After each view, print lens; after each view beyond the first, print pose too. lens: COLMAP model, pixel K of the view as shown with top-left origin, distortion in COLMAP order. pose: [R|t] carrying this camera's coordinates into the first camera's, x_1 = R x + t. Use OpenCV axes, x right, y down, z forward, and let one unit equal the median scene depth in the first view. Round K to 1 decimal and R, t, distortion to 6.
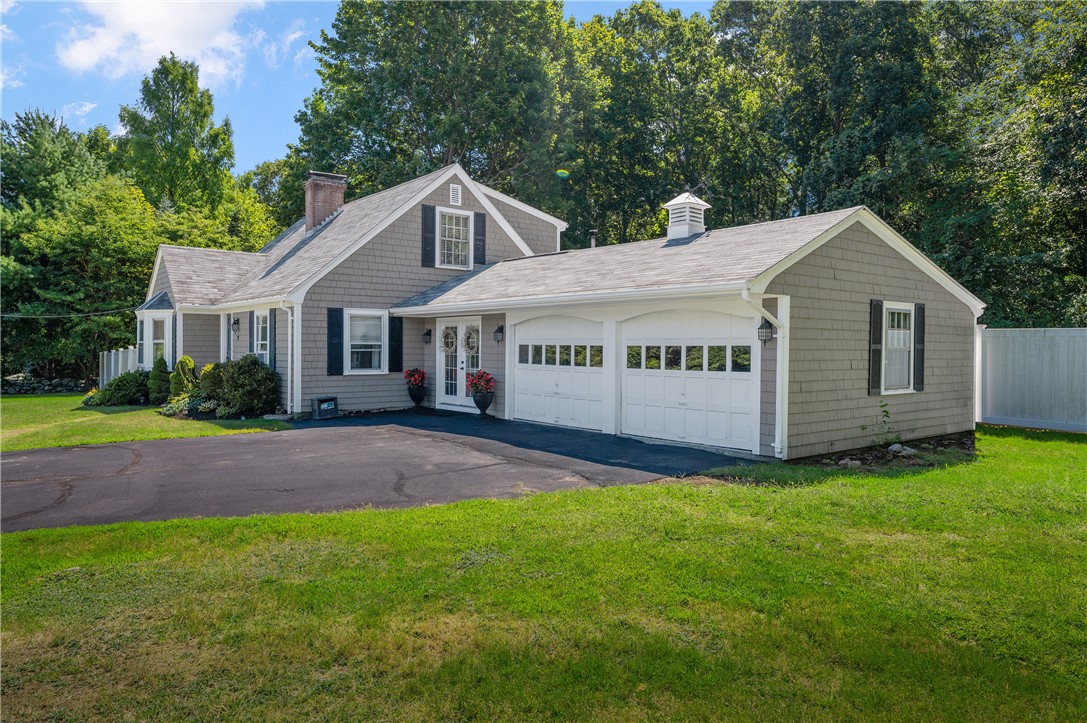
lens RADIAL K [[707.3, 0, 540.9], [0, 707.3, 357.5], [0, 0, 1]] dist [0.004371, -0.000167]
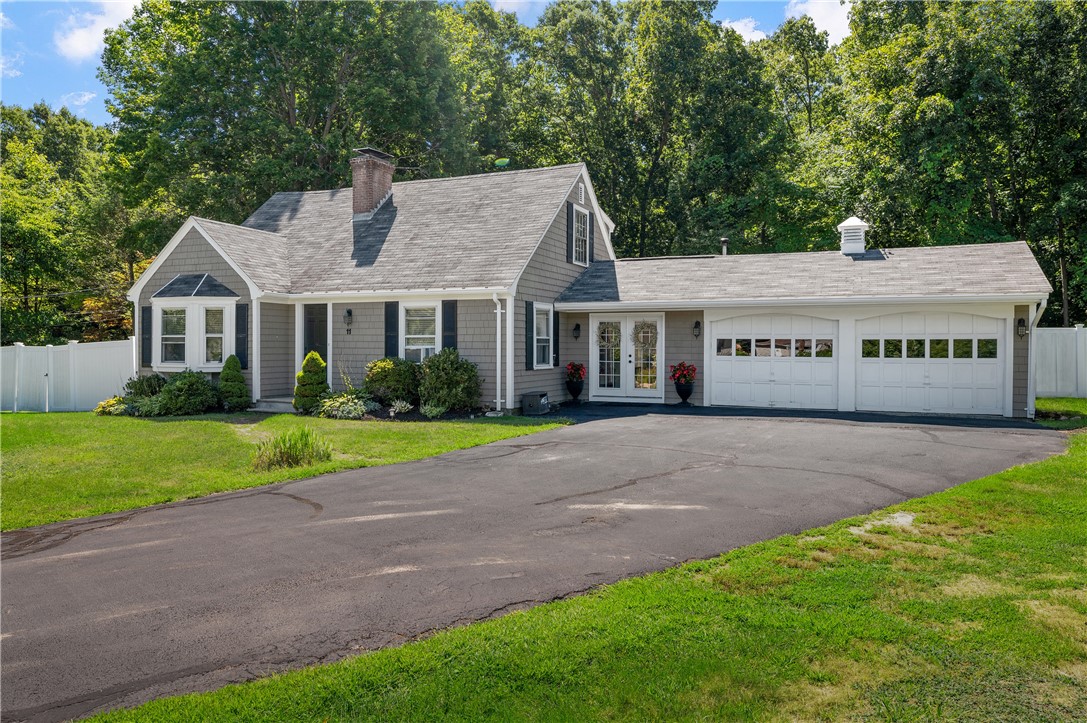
lens RADIAL K [[757.7, 0, 541.5], [0, 757.7, 353.5], [0, 0, 1]] dist [0.007595, 0.004211]
pose [[0.891899, -0.005924, 0.452197, -0.779863], [0.008857, 0.999951, -0.004369, 0.007056], [-0.452149, 0.007901, 0.891908, 0.056686]]
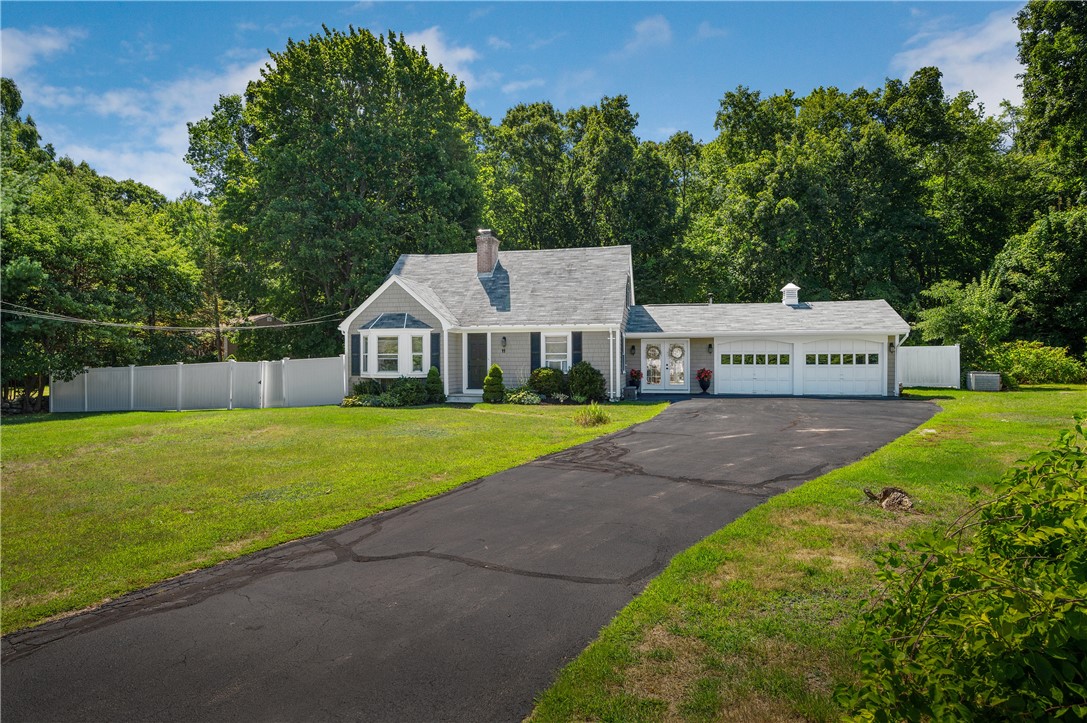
lens RADIAL K [[595.9, 0, 545.9], [0, 595.9, 370.1], [0, 0, 1]] dist [0.028468, -0.000928]
pose [[0.782173, -0.019291, 0.622762, -1.330301], [0.018045, 0.999803, 0.008306, 0.001851], [-0.622800, 0.004741, 0.782367, 0.038644]]
